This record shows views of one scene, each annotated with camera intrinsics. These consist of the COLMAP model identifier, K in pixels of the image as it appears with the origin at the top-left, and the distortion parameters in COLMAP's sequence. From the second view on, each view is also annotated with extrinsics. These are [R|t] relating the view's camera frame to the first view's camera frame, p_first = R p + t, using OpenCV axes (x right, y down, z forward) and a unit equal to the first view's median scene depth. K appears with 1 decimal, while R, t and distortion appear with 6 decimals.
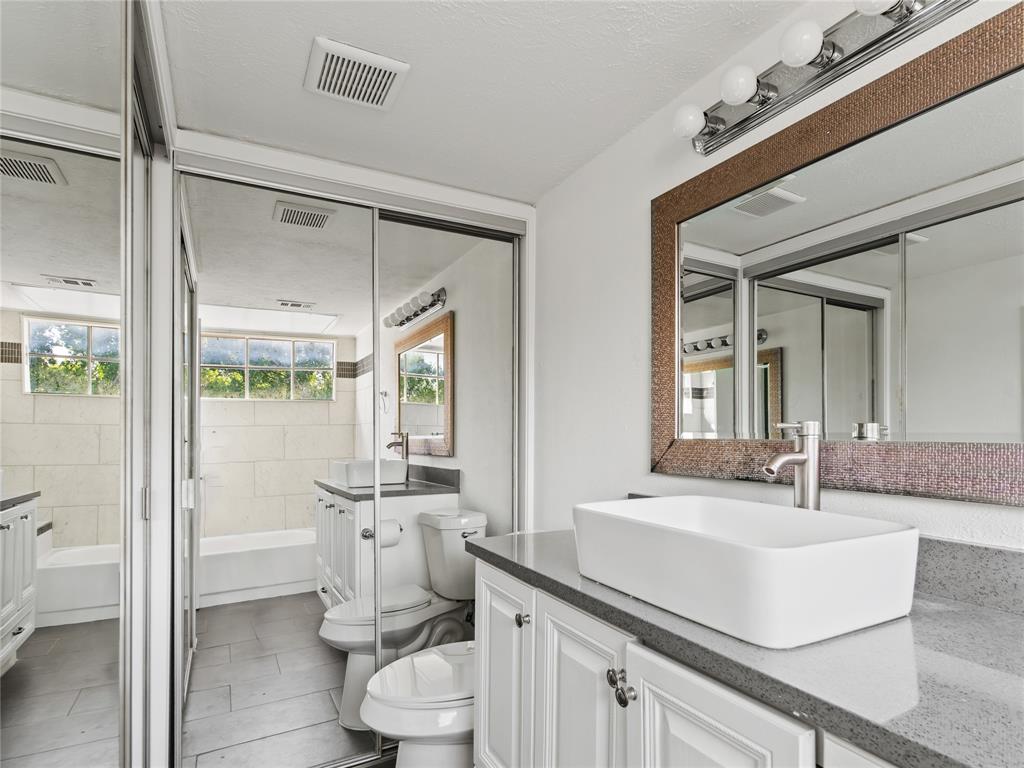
lens RADIAL K [[549.2, 0, 518.3], [0, 549.2, 421.0], [0, 0, 1]] dist [-0.000827, 0.000402]
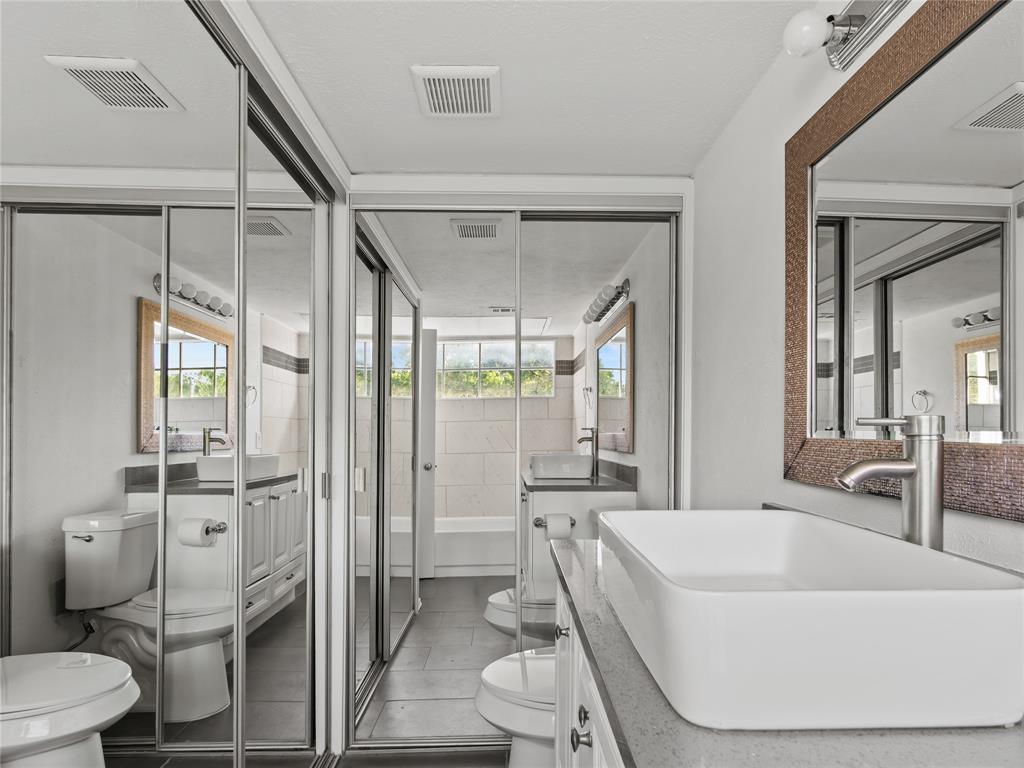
lens RADIAL K [[546.5, 0, 520.1], [0, 546.5, 414.8], [0, 0, 1]] dist [-0.002562, 0.000218]
pose [[0.893133, -0.006542, -0.449746, 0.203404], [0.005741, 0.999979, -0.003145, -0.000563], [0.449757, 0.000227, 0.893151, 0.082061]]
